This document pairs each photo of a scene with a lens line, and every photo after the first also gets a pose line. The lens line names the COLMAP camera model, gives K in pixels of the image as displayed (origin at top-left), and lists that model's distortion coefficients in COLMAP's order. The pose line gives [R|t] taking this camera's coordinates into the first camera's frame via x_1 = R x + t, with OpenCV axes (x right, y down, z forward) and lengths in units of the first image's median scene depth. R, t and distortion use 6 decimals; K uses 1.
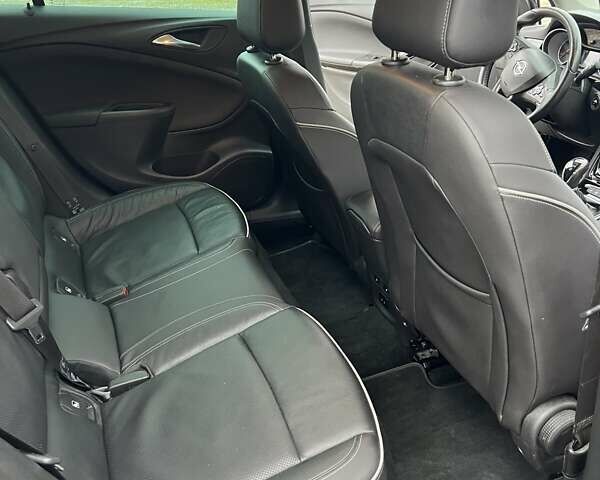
lens RADIAL K [[599.8, 0, 300.0], [0, 599.8, 240.0], [0, 0, 1]] dist [0.078053, -0.146138]
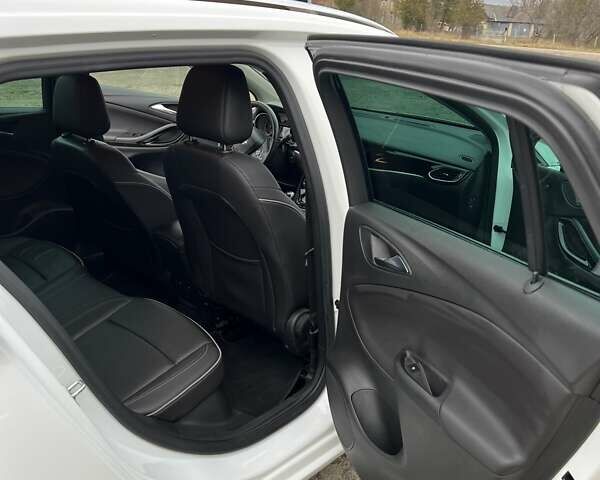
lens RADIAL K [[599.3, 0, 303.2], [0, 599.3, 247.2], [0, 0, 1]] dist [0.083264, -0.145057]
pose [[0.892639, -0.122445, 0.433825, -0.338398], [0.162546, 0.985087, -0.056420, 0.161834], [-0.420446, 0.120879, 0.899229, -0.680566]]
